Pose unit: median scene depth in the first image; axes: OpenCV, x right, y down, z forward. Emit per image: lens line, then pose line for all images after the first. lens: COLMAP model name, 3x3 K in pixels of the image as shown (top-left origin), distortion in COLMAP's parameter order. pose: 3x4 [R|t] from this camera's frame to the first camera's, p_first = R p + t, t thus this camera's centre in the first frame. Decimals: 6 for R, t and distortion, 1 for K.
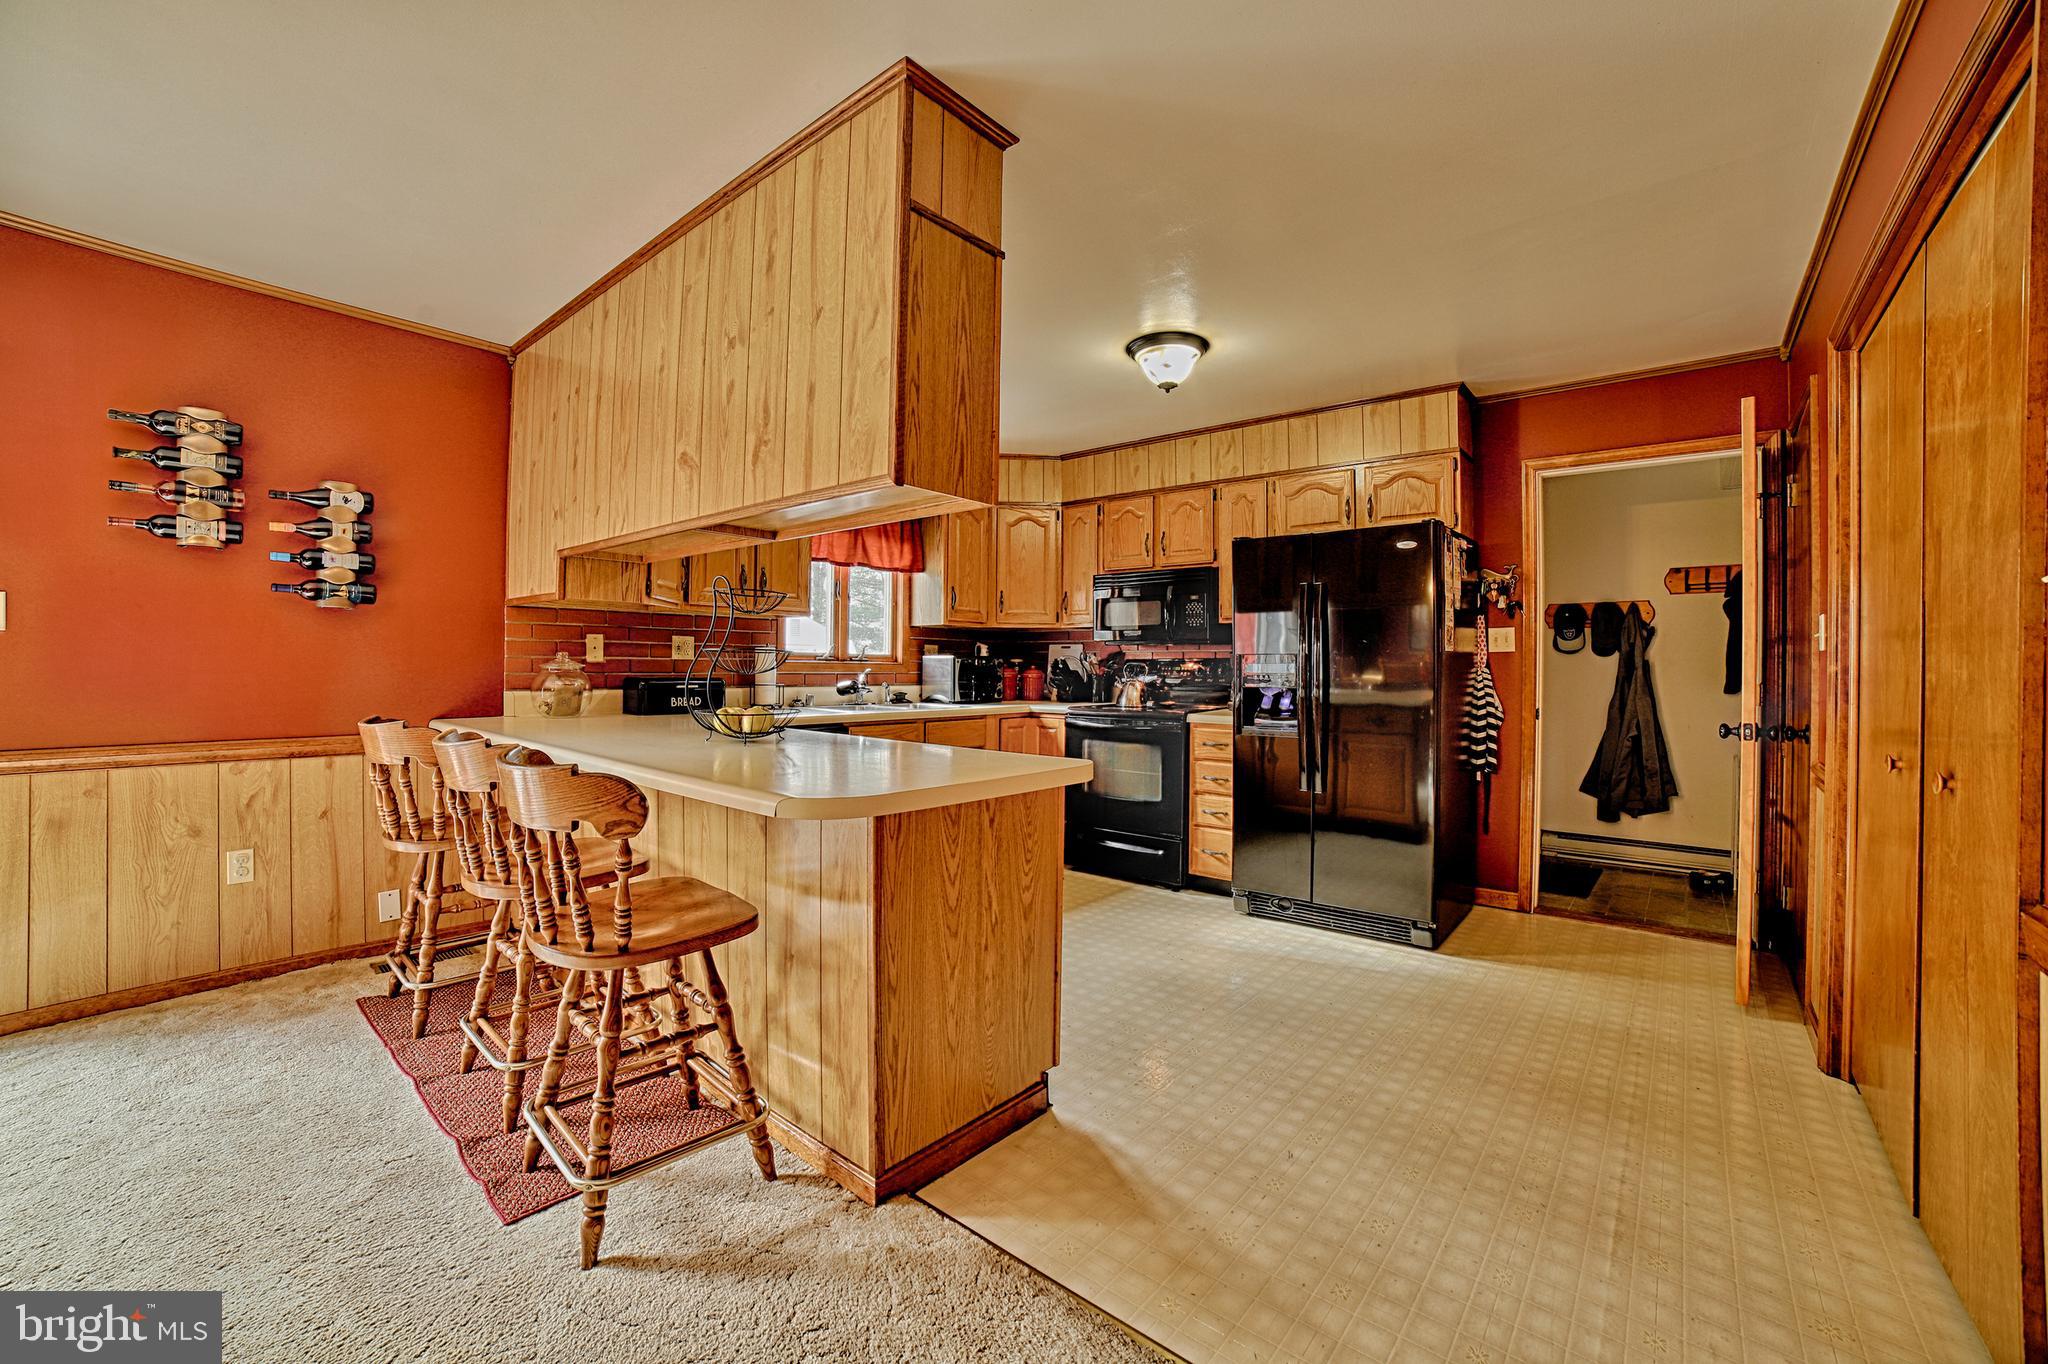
lens RADIAL K [[822.3, 0, 1014.7], [0, 822.3, 668.5], [0, 0, 1]] dist [-0.108320, 0.036946]
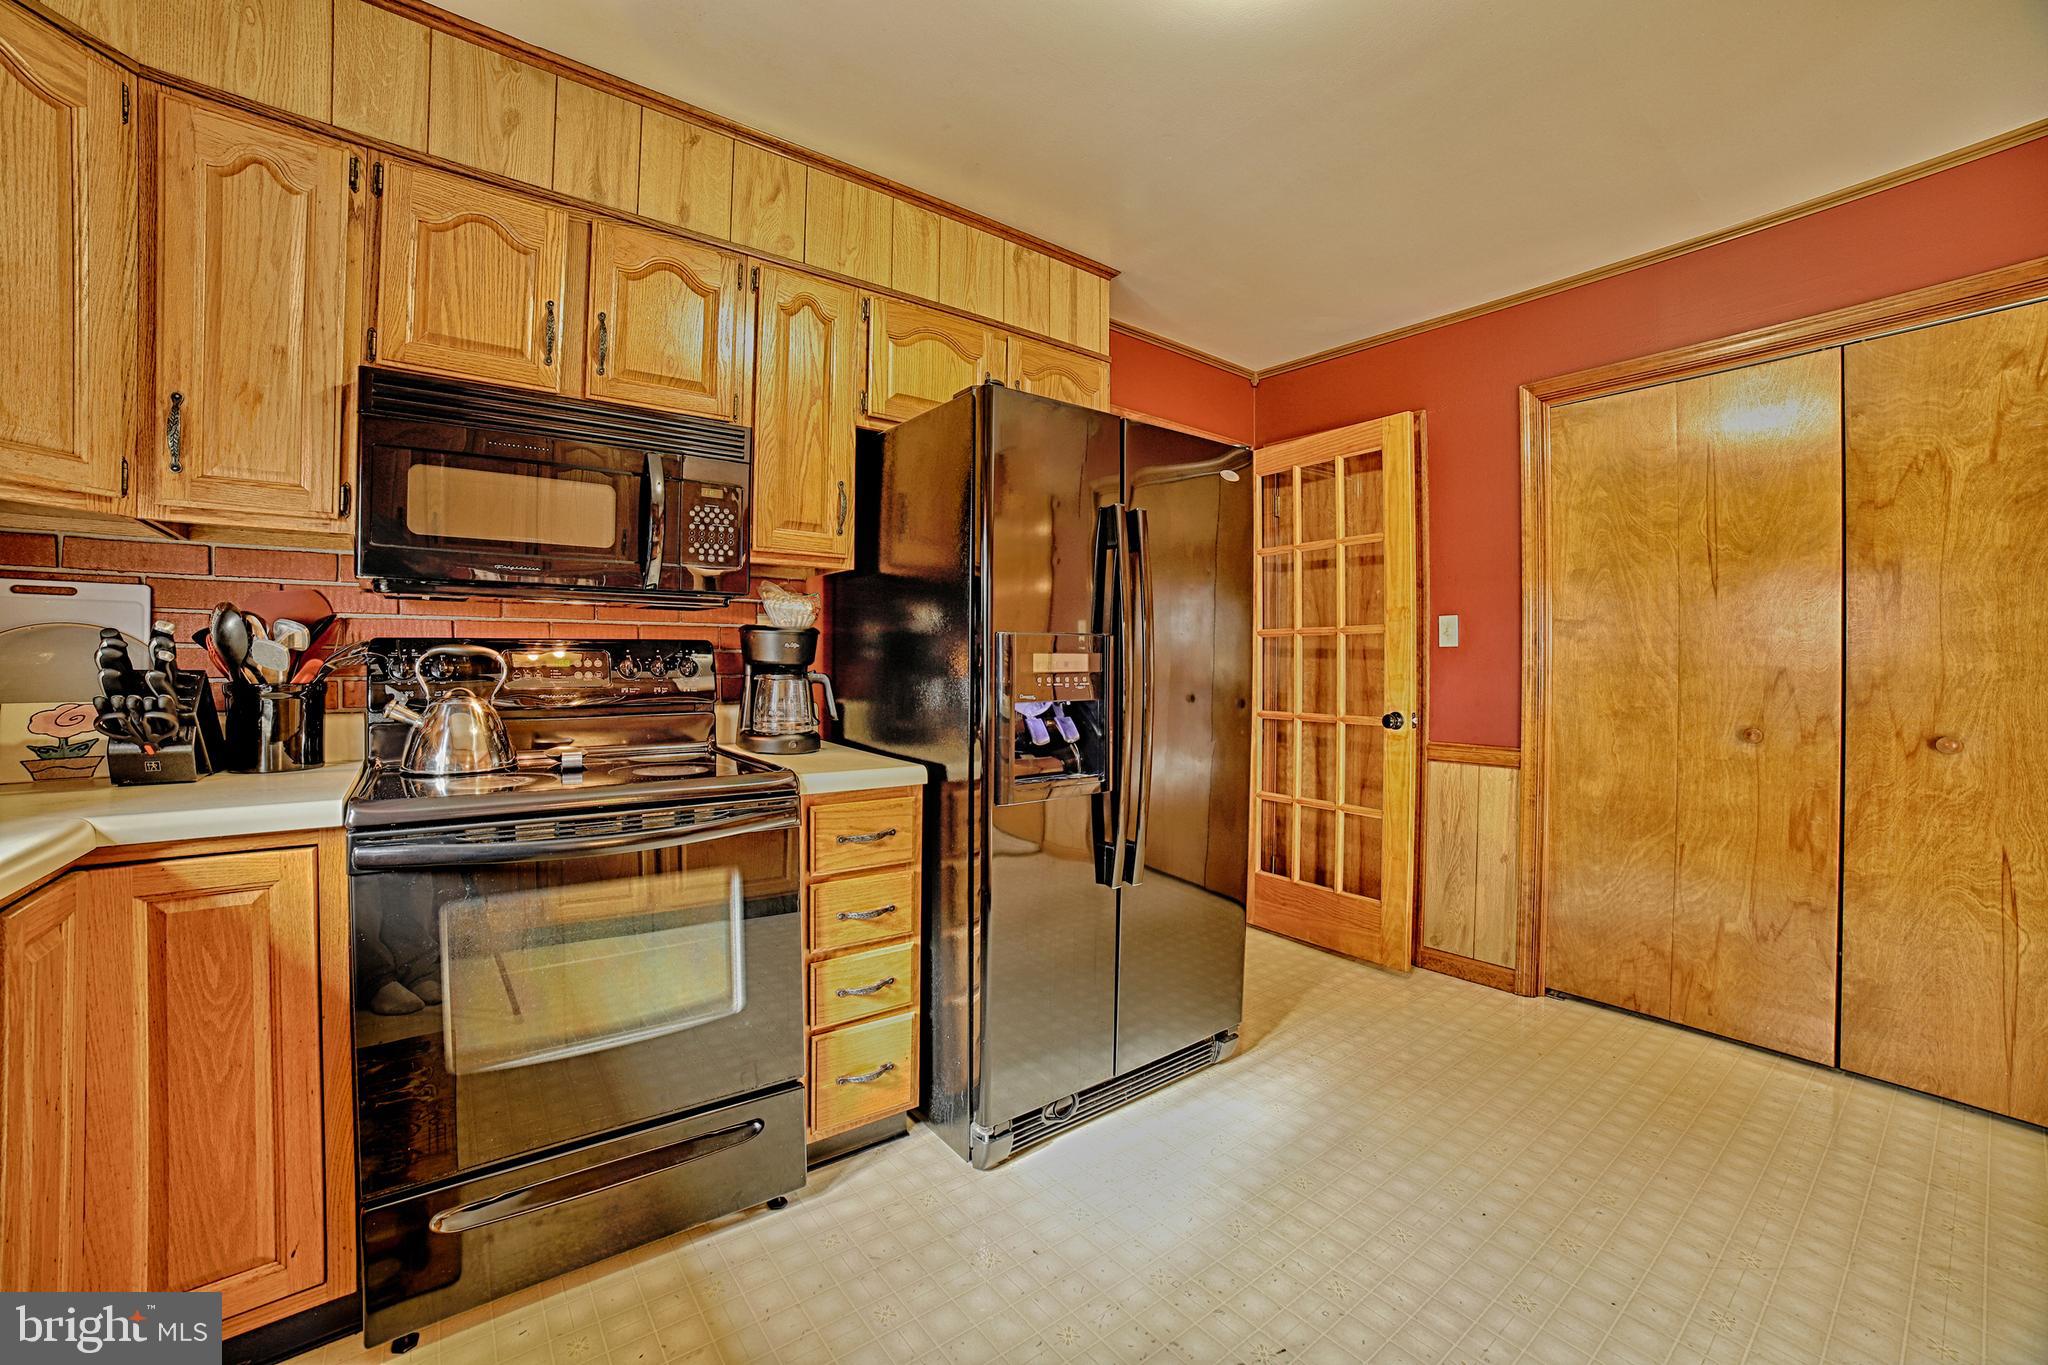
lens RADIAL K [[822.3, 0, 1014.7], [0, 822.3, 669.0], [0, 0, 1]] dist [-0.108320, 0.036946]
pose [[0.209328, -0.011918, 0.977773, -0.220841], [0.001824, 0.999929, 0.011797, -0.002685], [-0.977844, -0.000686, 0.209335, 1.101150]]
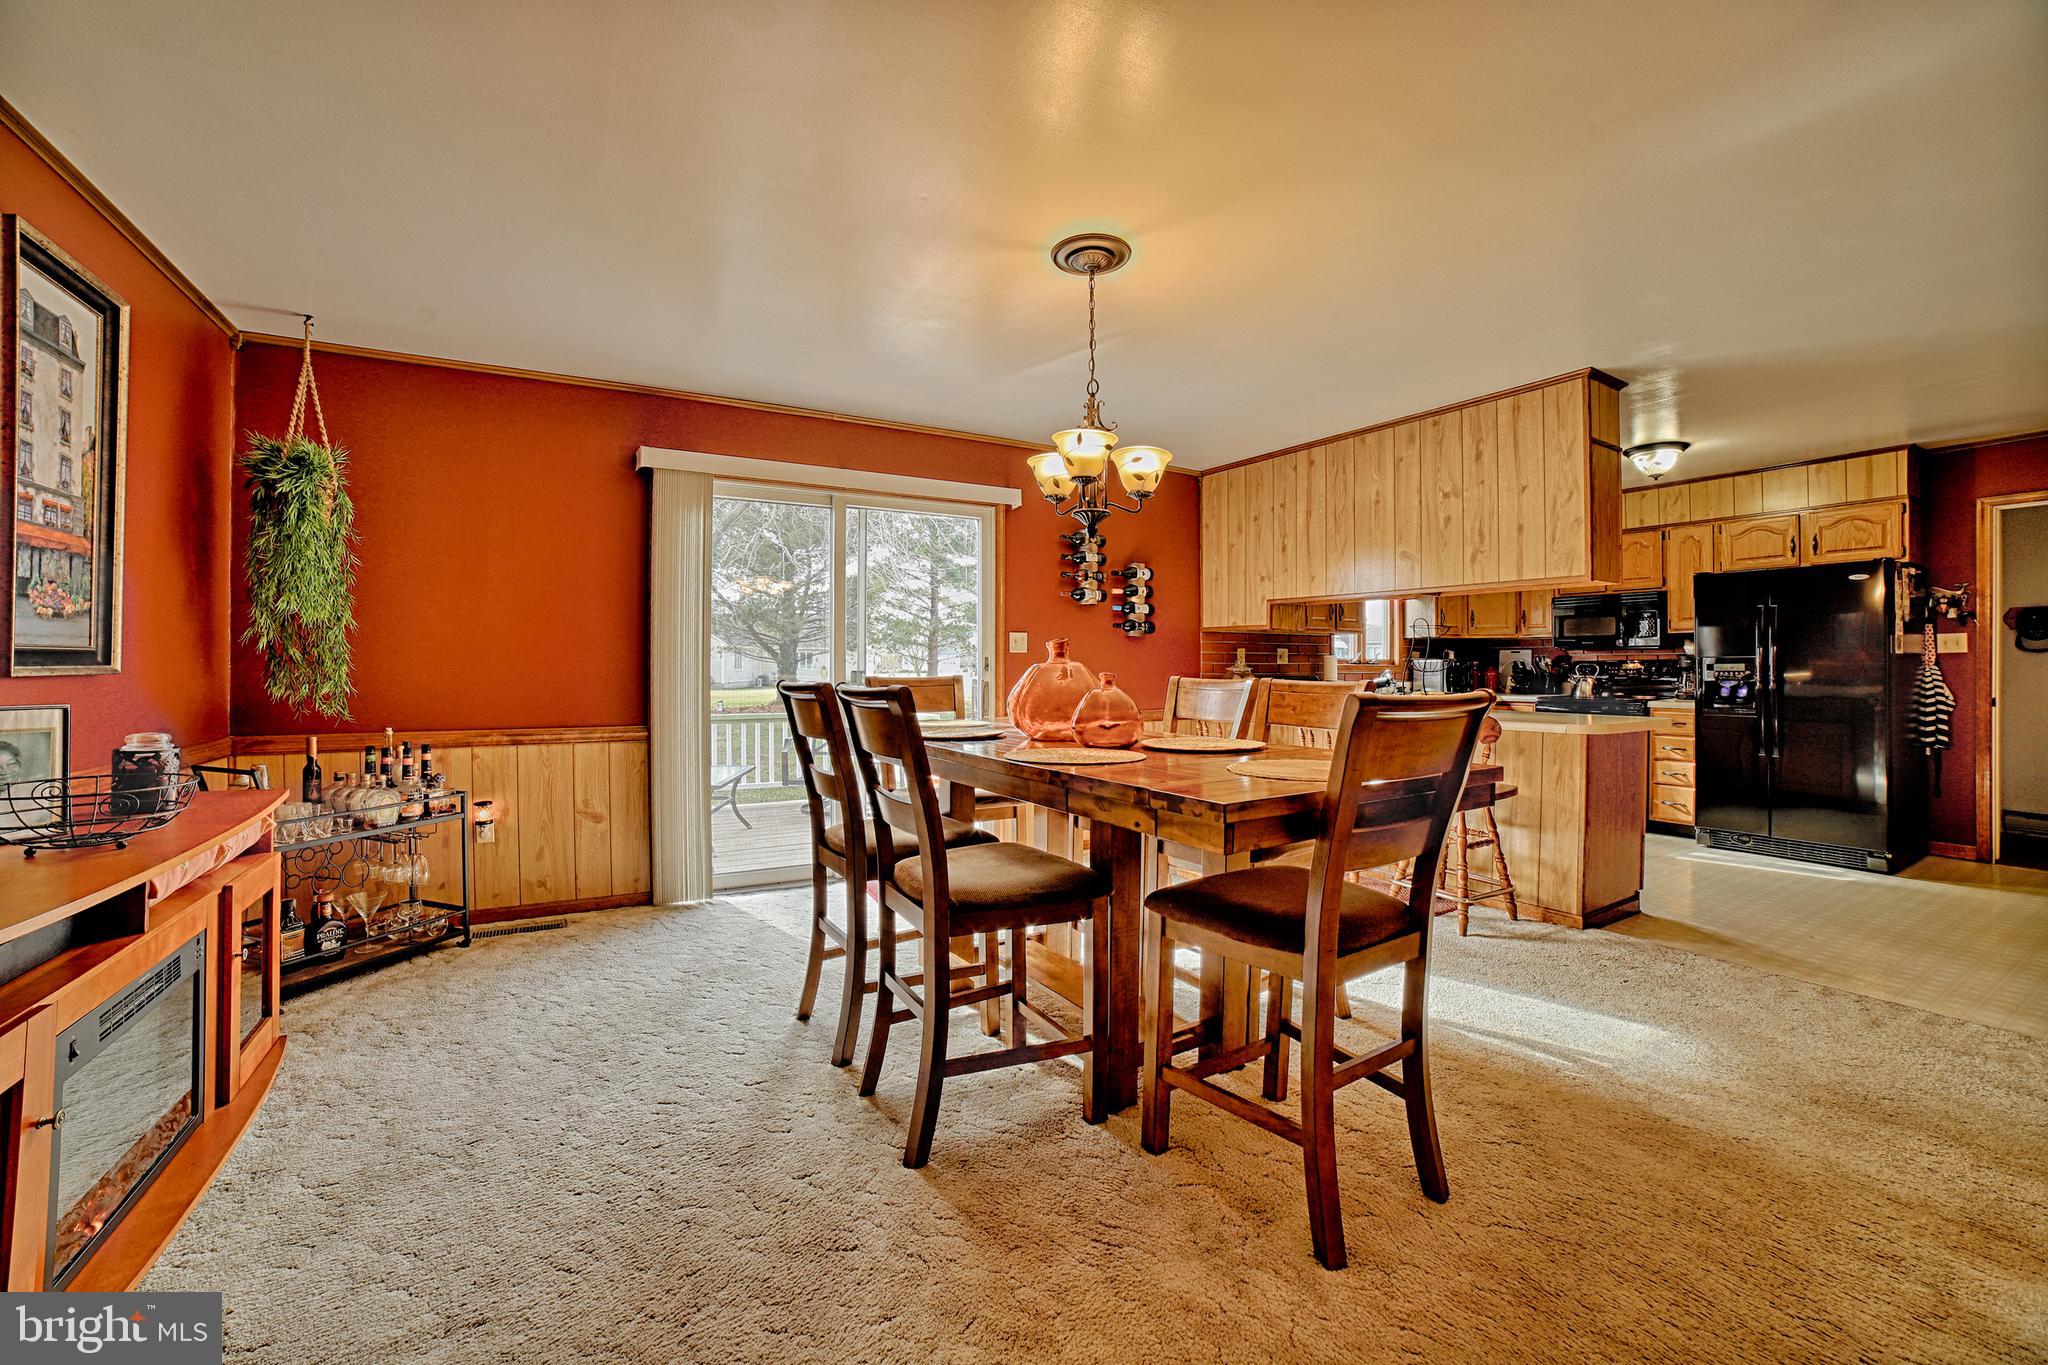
lens RADIAL K [[822.3, 0, 1014.7], [0, 822.3, 669.0], [0, 0, 1]] dist [-0.108320, 0.036946]
pose [[0.945305, -0.006596, -0.326122, -0.491914], [0.006161, 0.999978, -0.002365, -0.001685], [0.326130, 0.000227, 0.945325, -0.760756]]
